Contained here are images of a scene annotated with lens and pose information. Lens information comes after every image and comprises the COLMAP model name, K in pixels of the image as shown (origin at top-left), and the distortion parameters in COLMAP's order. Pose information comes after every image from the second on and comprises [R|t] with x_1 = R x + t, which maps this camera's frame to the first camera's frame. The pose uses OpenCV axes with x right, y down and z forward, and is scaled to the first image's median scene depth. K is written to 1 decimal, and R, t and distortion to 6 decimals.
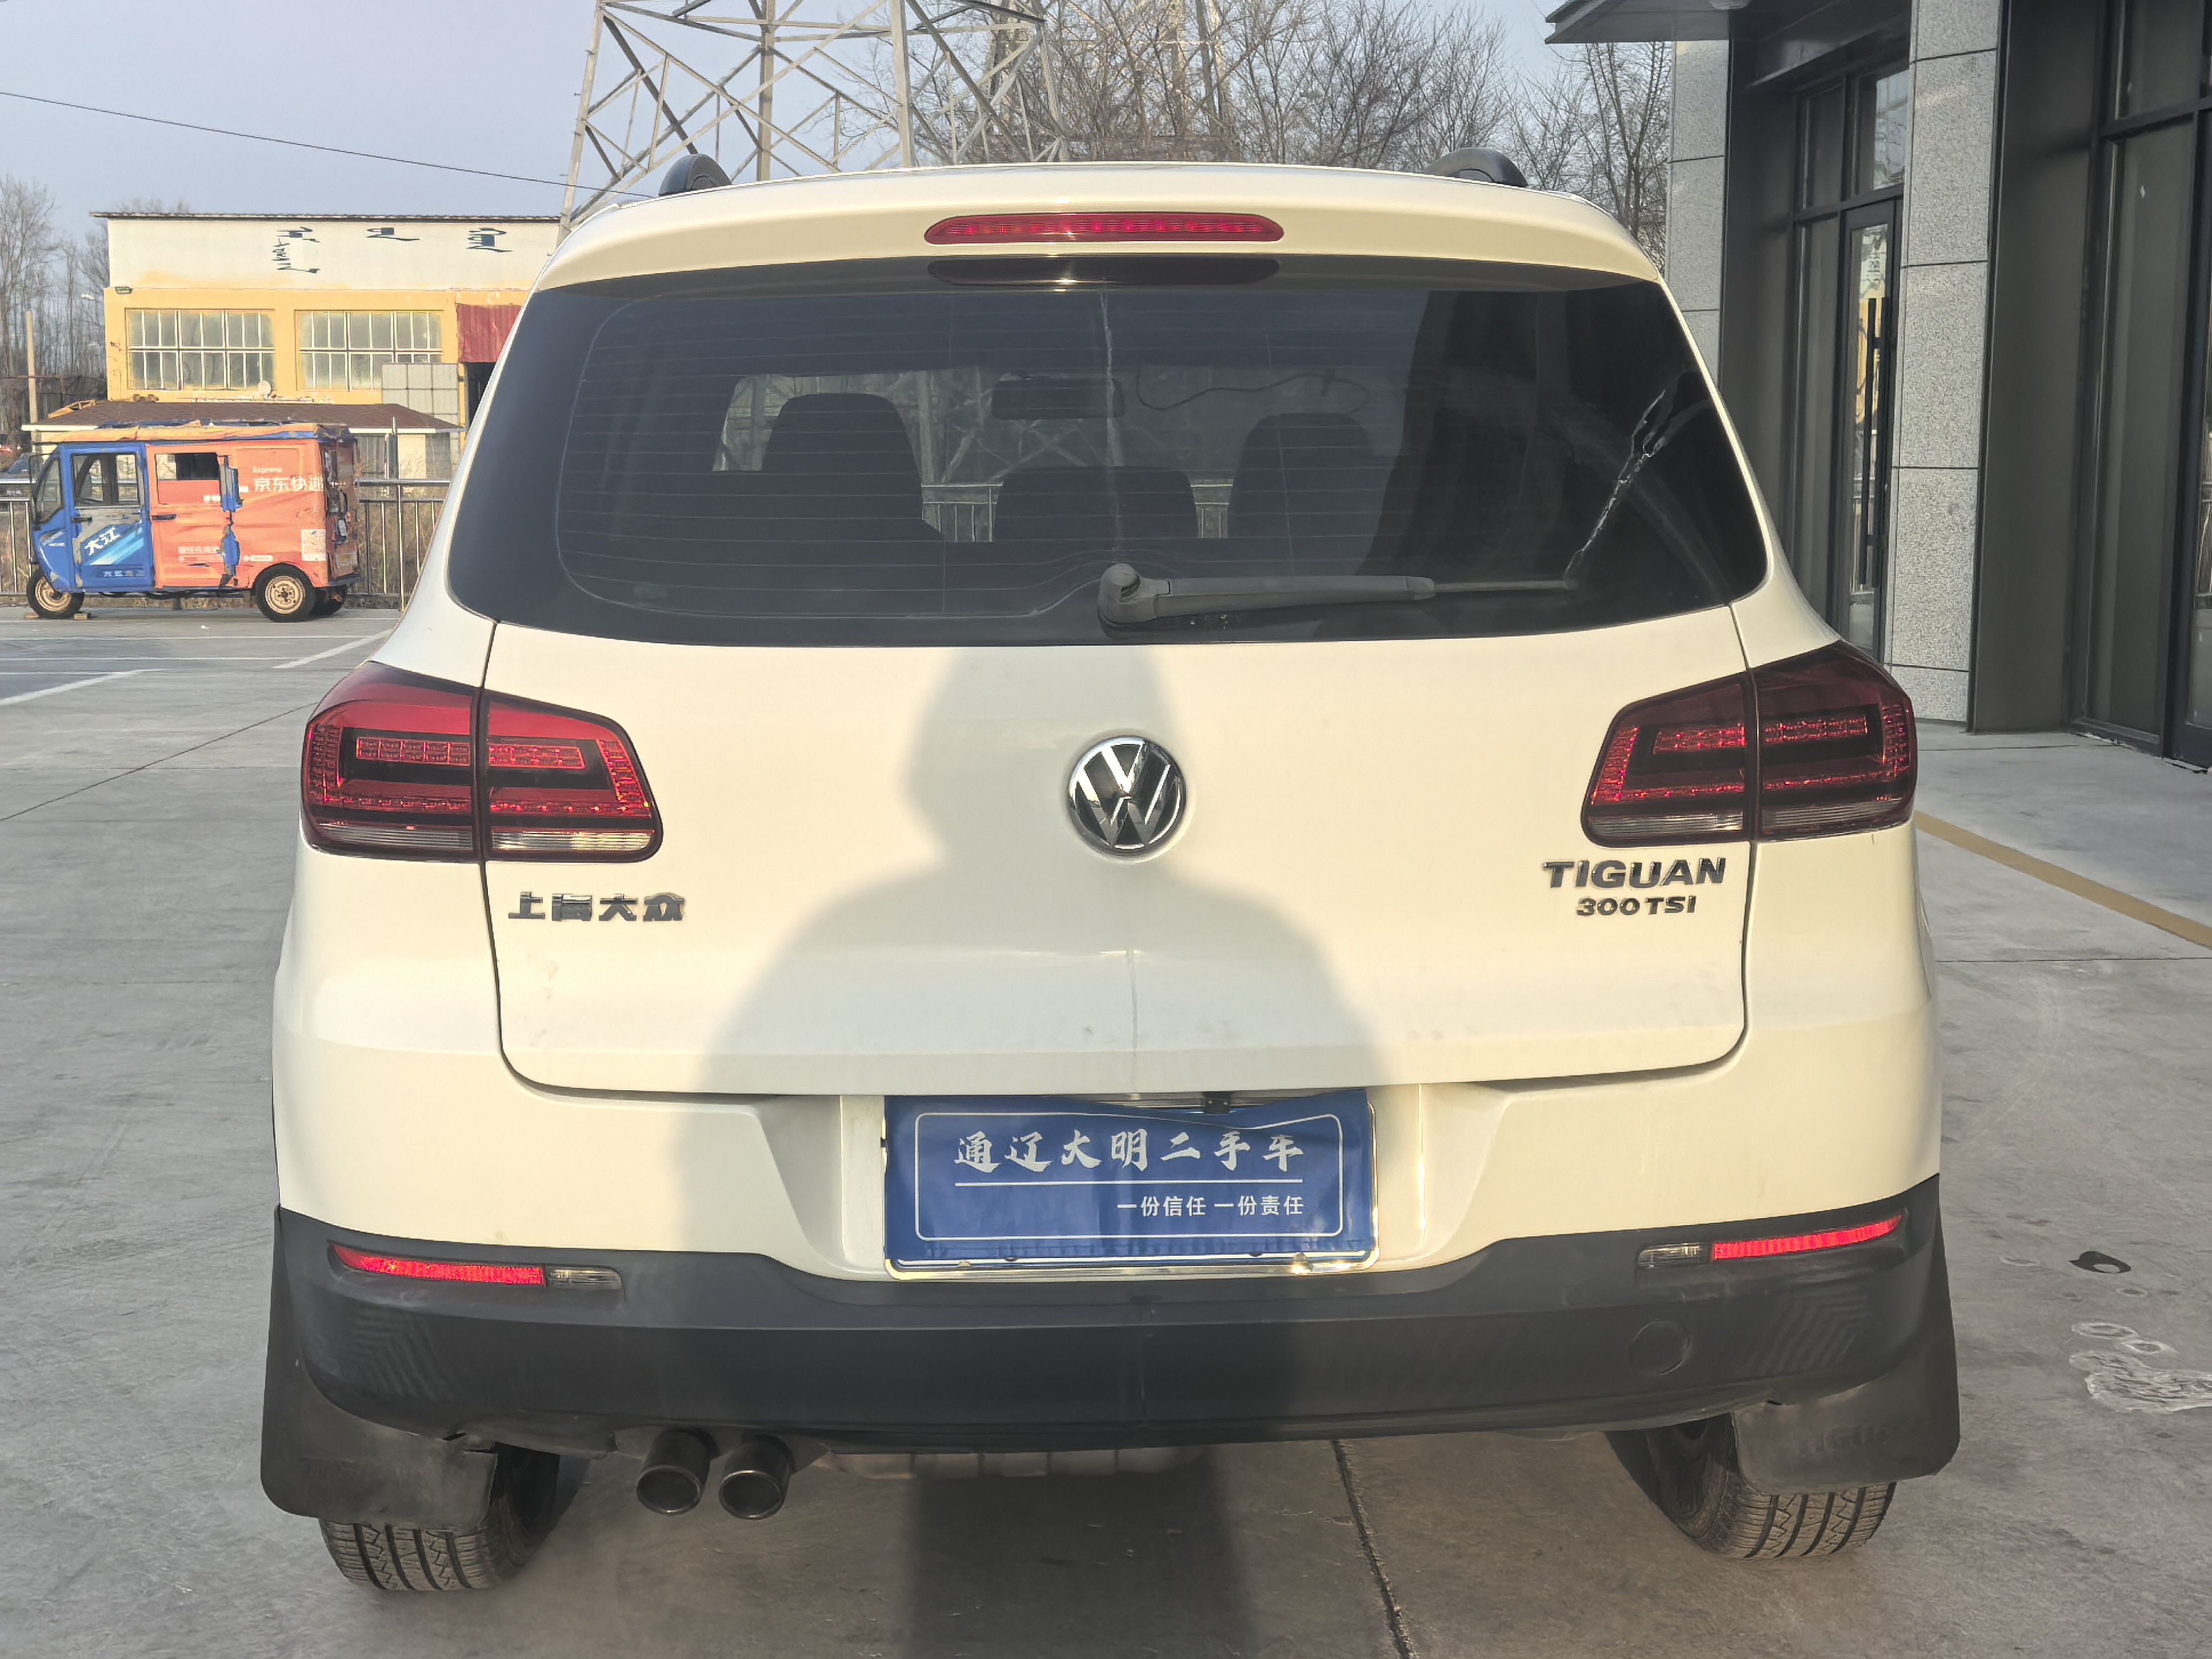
lens RADIAL K [[3094.3, 0, 1109.5], [0, 3094.3, 836.5], [0, 0, 1]] dist [0.065467, 0.000000]
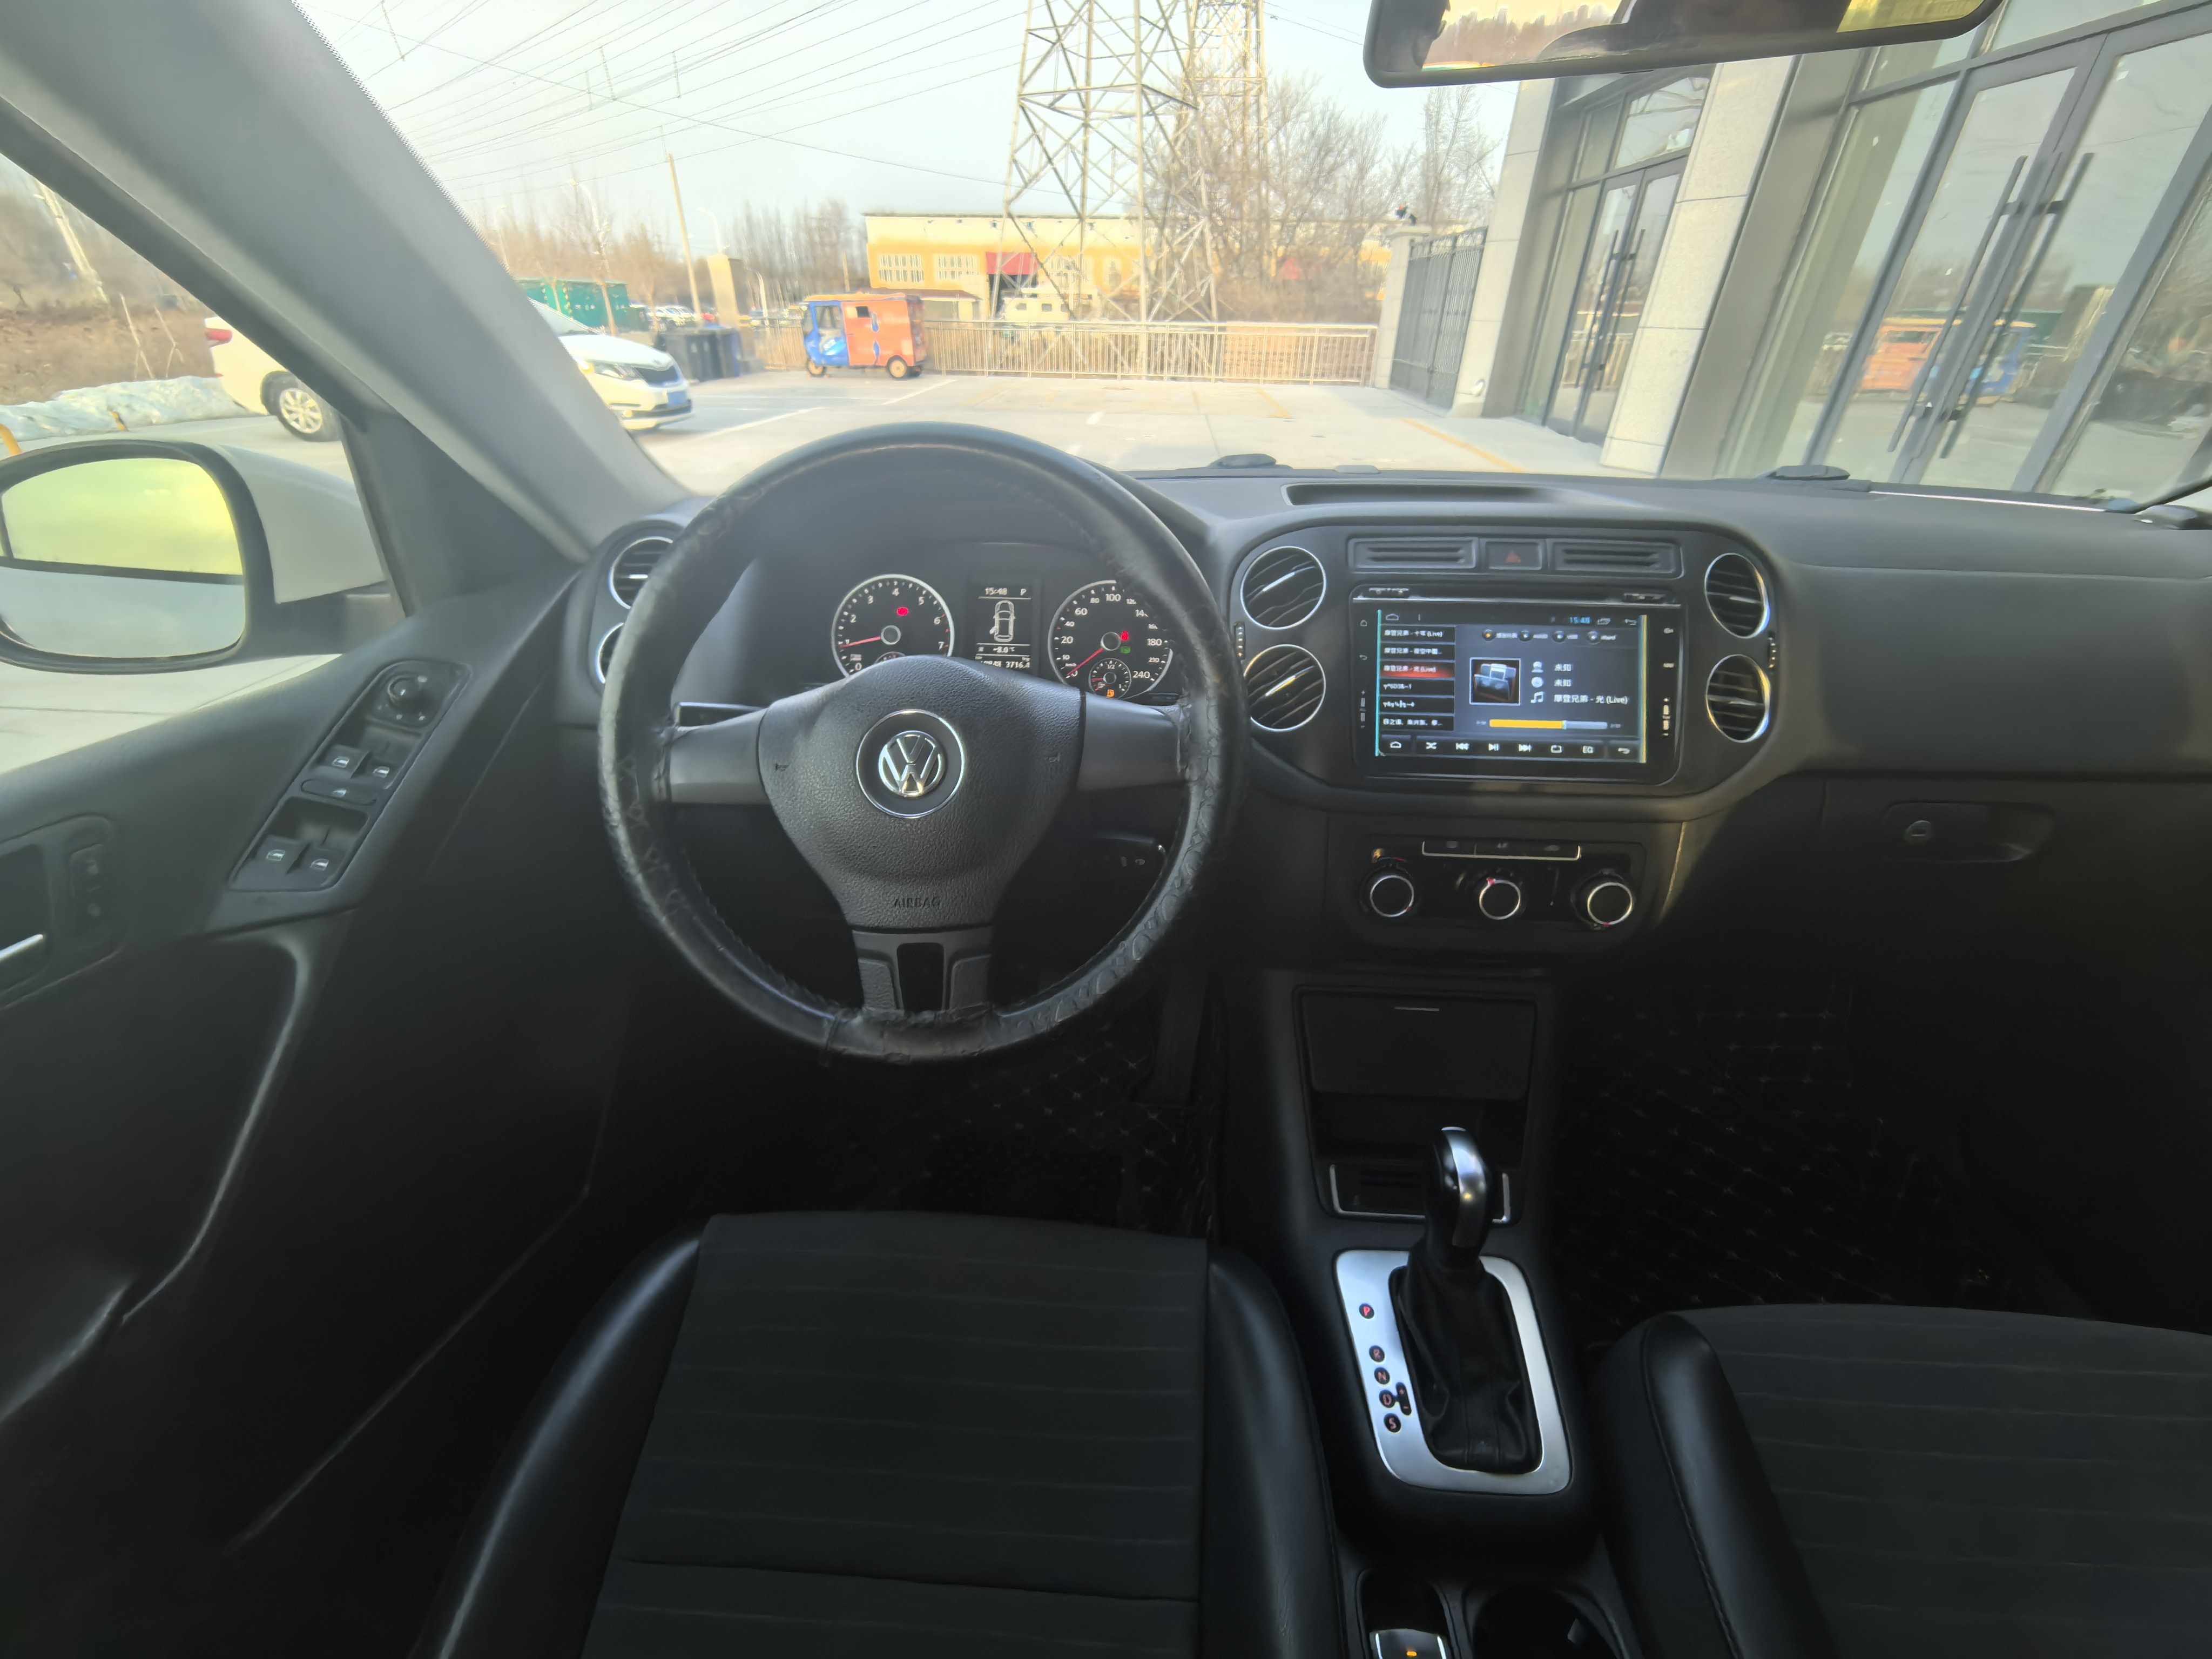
lens RADIAL K [[863.4, 0, 1110.3], [0, 863.4, 825.0], [0, 0, 1]] dist [0.001411, -0.000368]
pose [[0.995648, 0.060866, -0.070573, -0.085247], [-0.027476, 0.915316, 0.401797, -0.184675], [0.089052, -0.398109, 0.913005, 1.562823]]
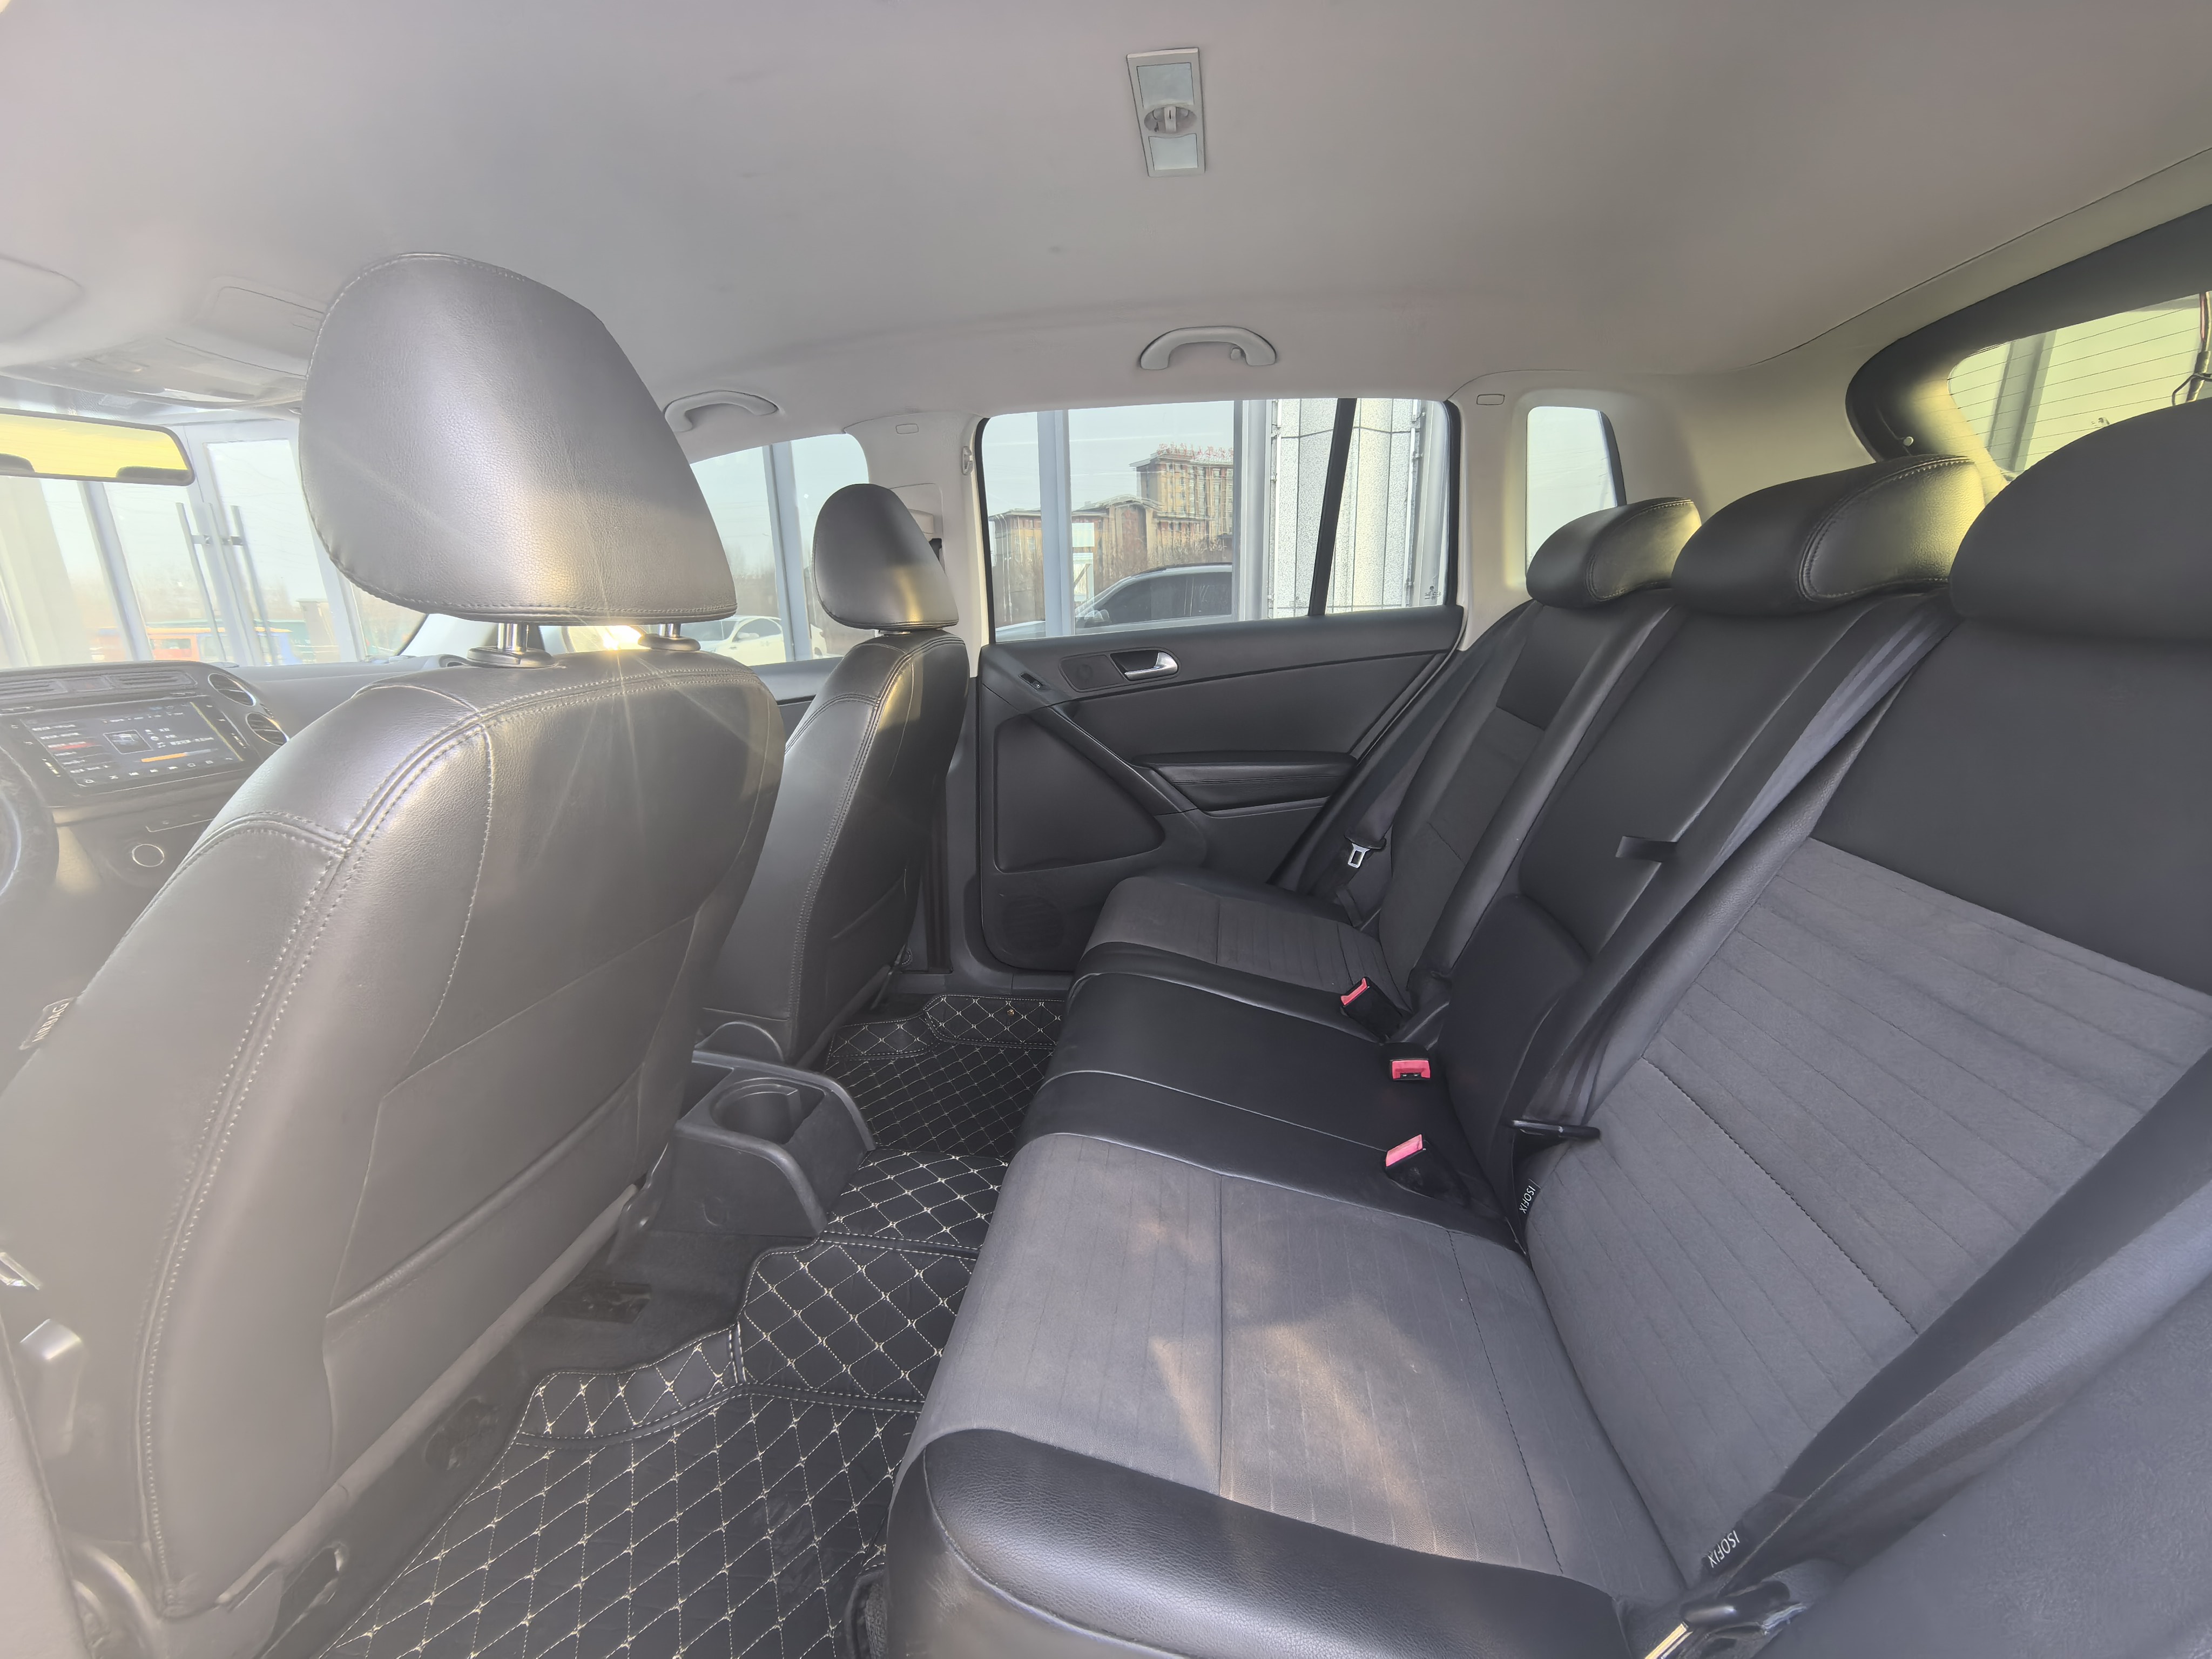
lens RADIAL K [[863.4, 0, 1129.8], [0, 863.4, 836.9], [0, 0, 1]] dist [0.001411, -0.000368]
pose [[0.157054, -0.253659, 0.954459, -0.316751], [0.150594, 0.961301, 0.230697, -0.118712], [-0.976041, 0.107503, 0.189176, 1.269800]]
